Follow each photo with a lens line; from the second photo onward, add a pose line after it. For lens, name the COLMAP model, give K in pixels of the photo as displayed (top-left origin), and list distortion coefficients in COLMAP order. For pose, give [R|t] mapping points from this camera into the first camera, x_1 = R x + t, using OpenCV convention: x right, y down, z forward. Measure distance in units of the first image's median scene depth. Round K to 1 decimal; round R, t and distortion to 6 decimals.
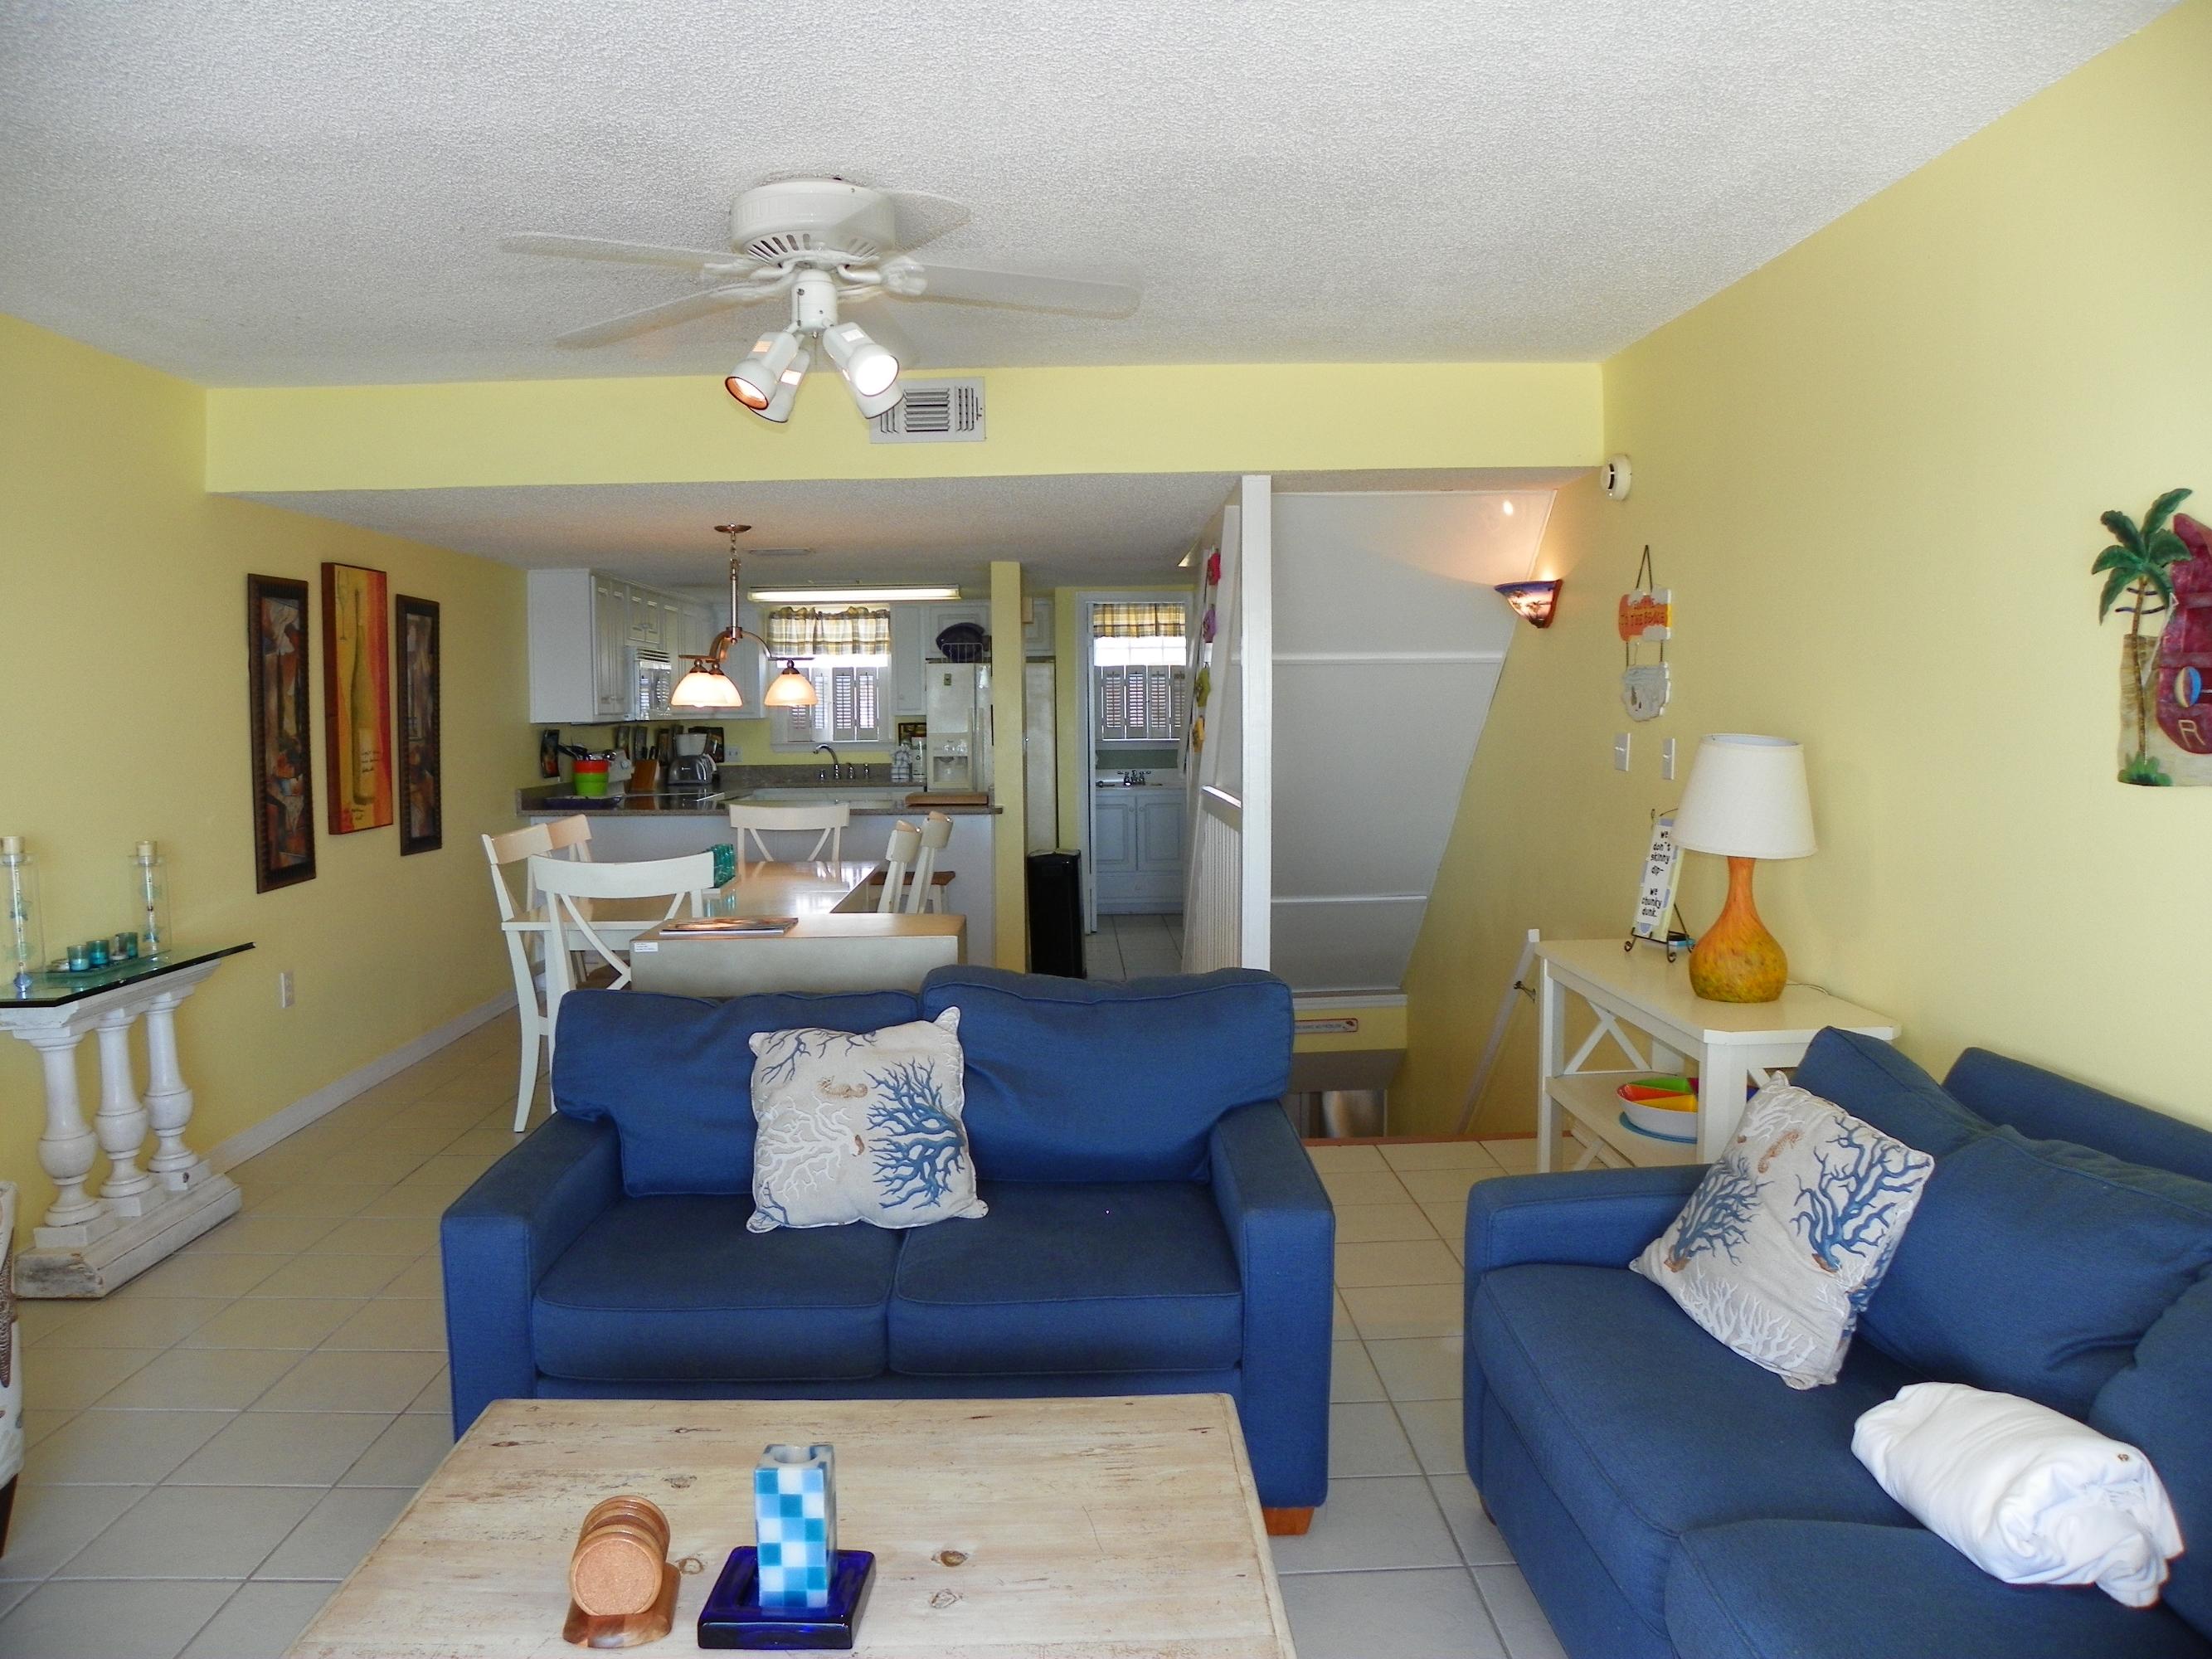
lens RADIAL K [[1713.4, 0, 1106.9], [0, 1713.4, 824.6], [0, 0, 1]] dist [-0.153452, 0.103961]
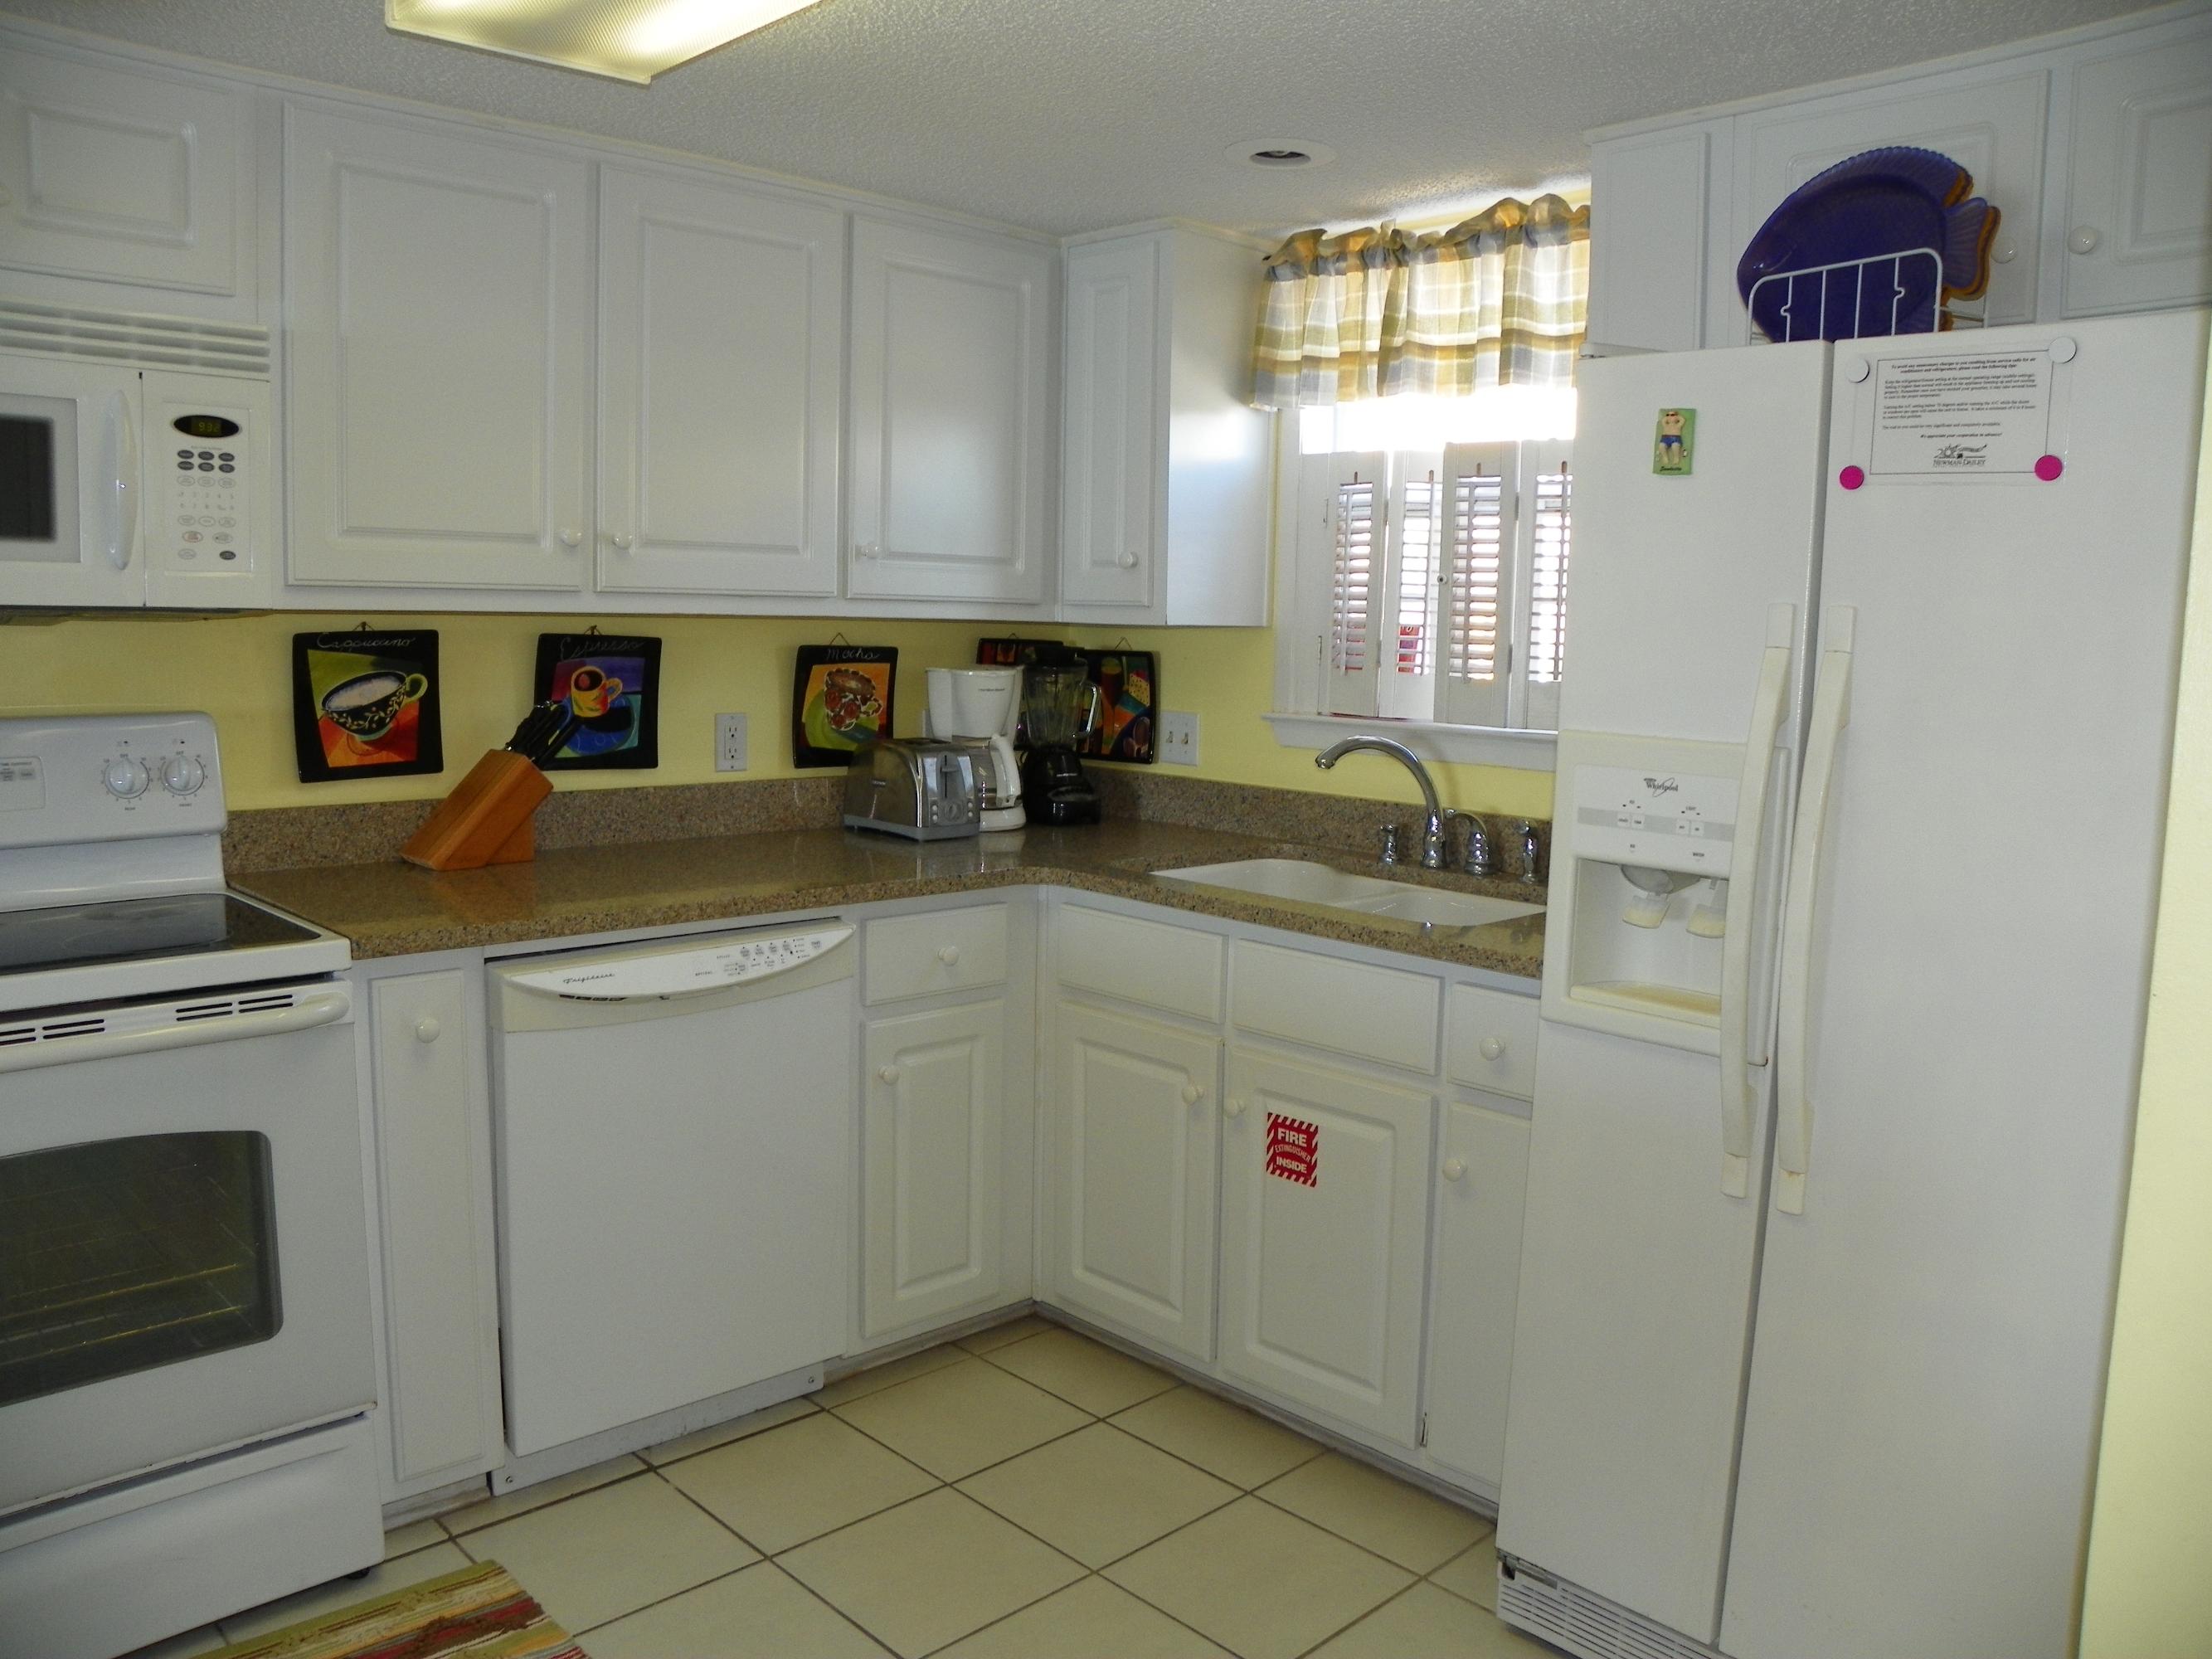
lens RADIAL K [[1713.4, 0, 1112.7], [0, 1713.4, 836.0], [0, 0, 1]] dist [-0.153452, 0.103961]
pose [[0.665206, 0.119880, -0.736973, 0.004657], [-0.086950, 0.992749, 0.083003, -0.049485], [0.741579, 0.008865, 0.670806, 0.790534]]
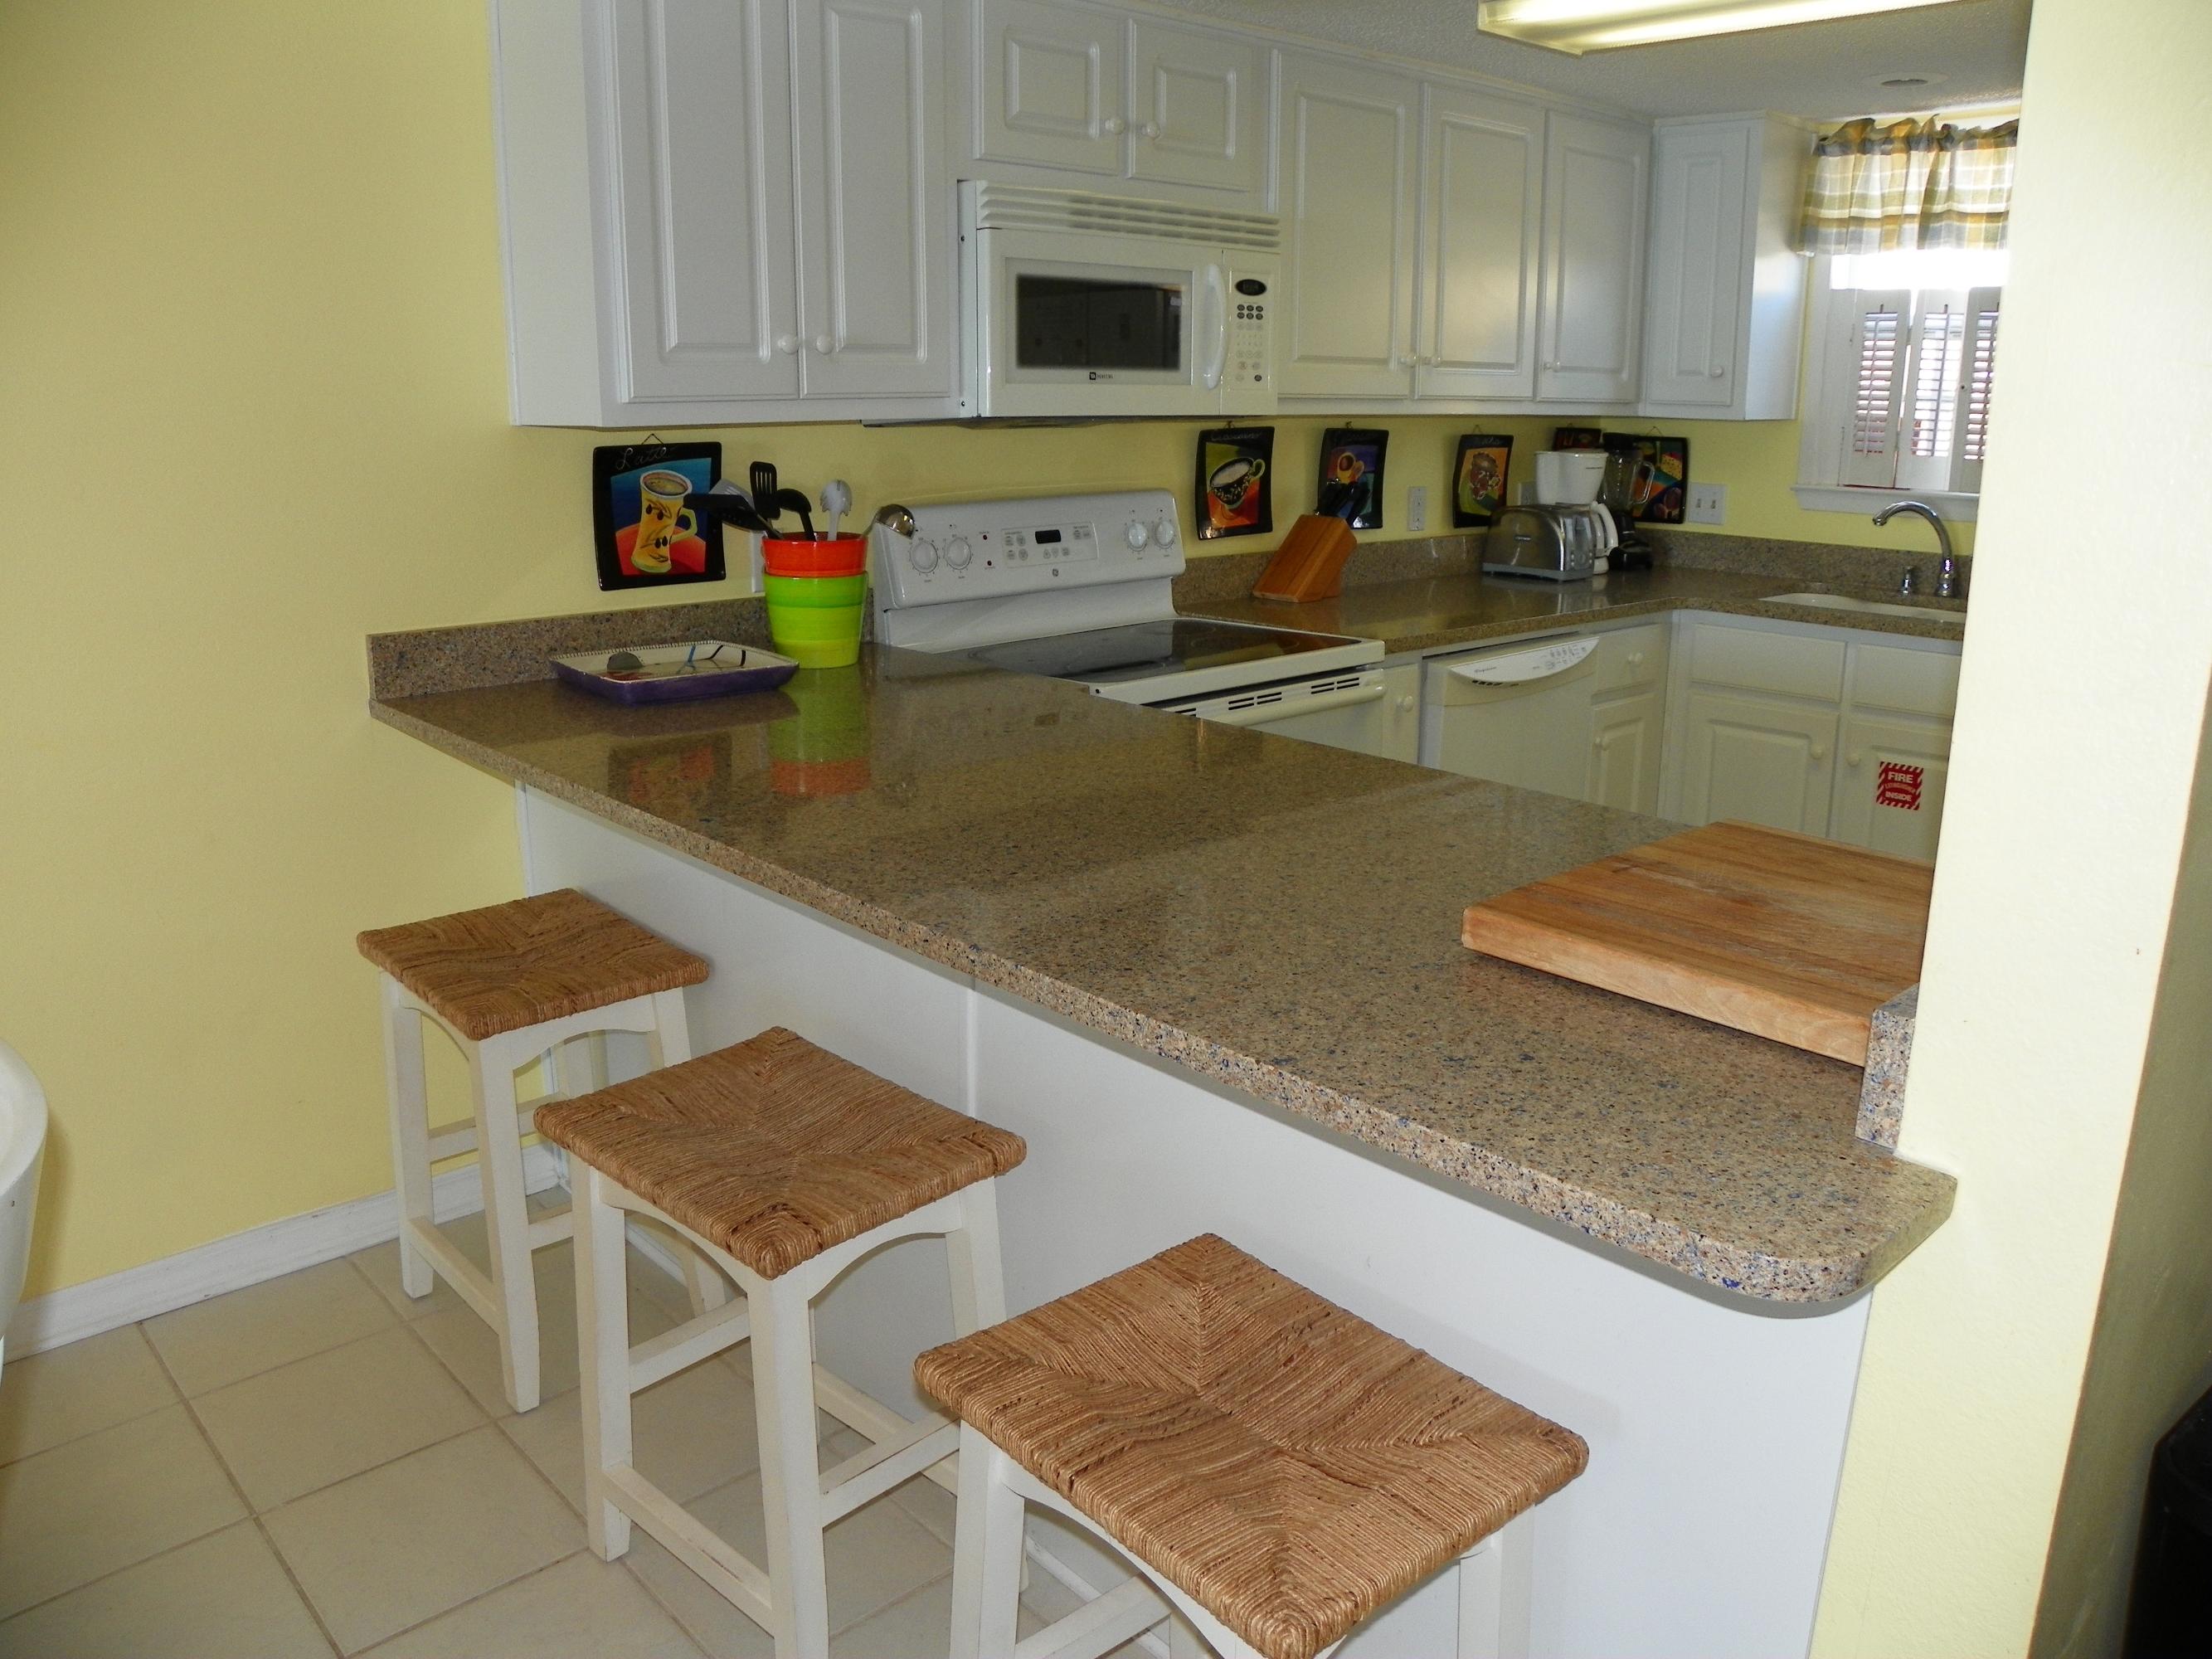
lens RADIAL K [[1692.0, 0, 1106.2], [0, 1692.0, 822.1], [0, 0, 1]] dist [-0.108330, 0.051188]
pose [[0.660602, 0.202019, -0.723044, -0.008458], [-0.069336, 0.975415, 0.209183, -0.041353], [0.747527, -0.088054, 0.658369, 0.627108]]
